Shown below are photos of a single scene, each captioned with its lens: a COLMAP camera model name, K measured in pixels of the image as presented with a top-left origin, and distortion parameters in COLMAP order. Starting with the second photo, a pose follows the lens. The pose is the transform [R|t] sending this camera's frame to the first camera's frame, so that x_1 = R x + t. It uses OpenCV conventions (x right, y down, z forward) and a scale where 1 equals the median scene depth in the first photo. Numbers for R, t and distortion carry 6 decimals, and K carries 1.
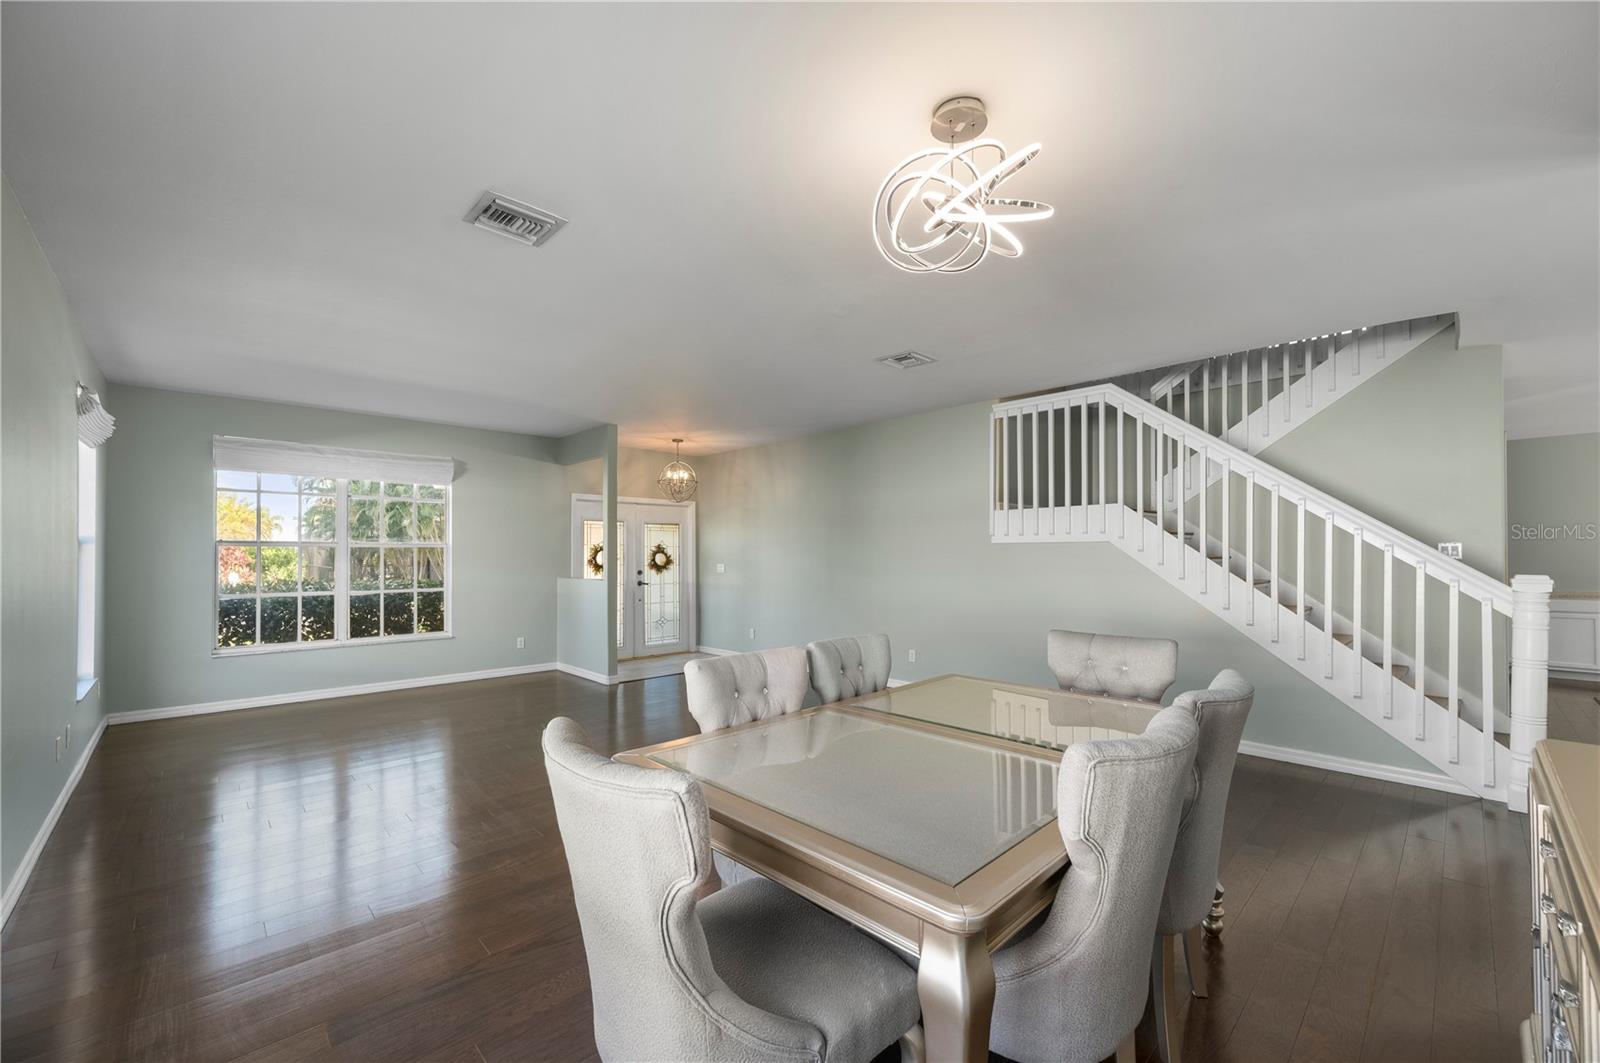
lens RADIAL K [[633.3, 0, 801.9], [0, 633.3, 550.6], [0, 0, 1]] dist [0.001225, -0.001130]
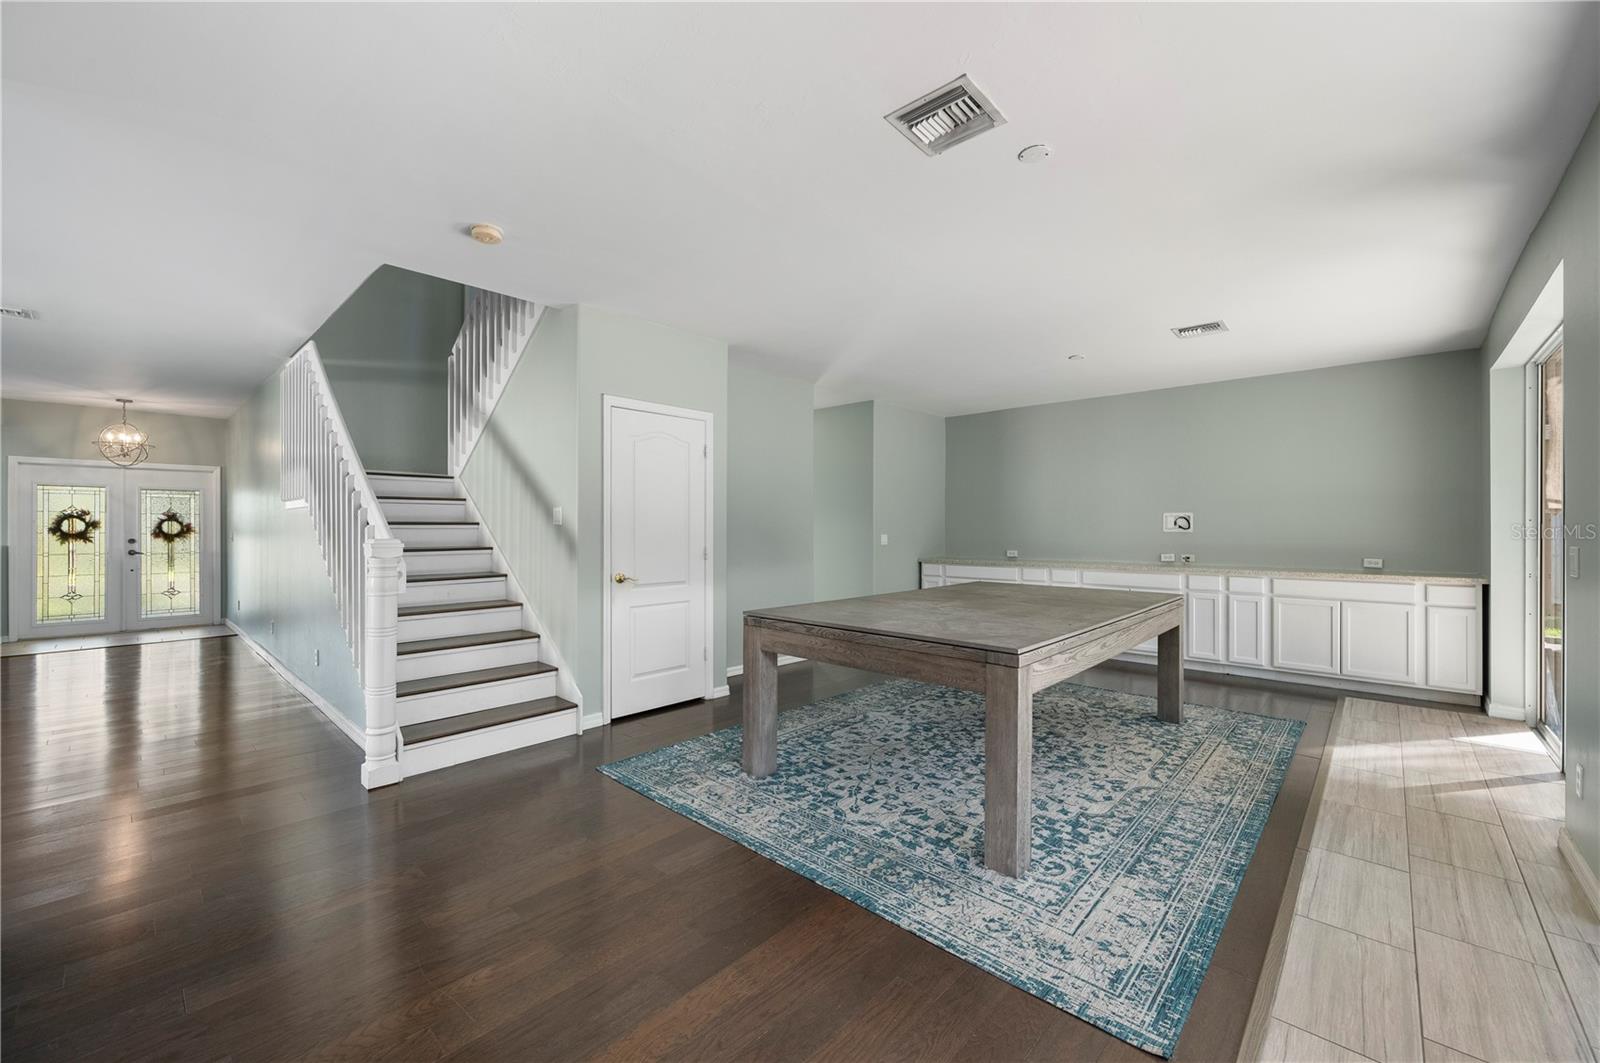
lens RADIAL K [[633.3, 0, 794.6], [0, 633.3, 529.7], [0, 0, 1]] dist [0.001225, -0.001130]
pose [[0.998562, 0.001510, 0.053583, 0.682676], [-0.002063, 0.999945, 0.010257, 0.005832], [-0.053564, -0.010353, 0.998511, 0.008807]]
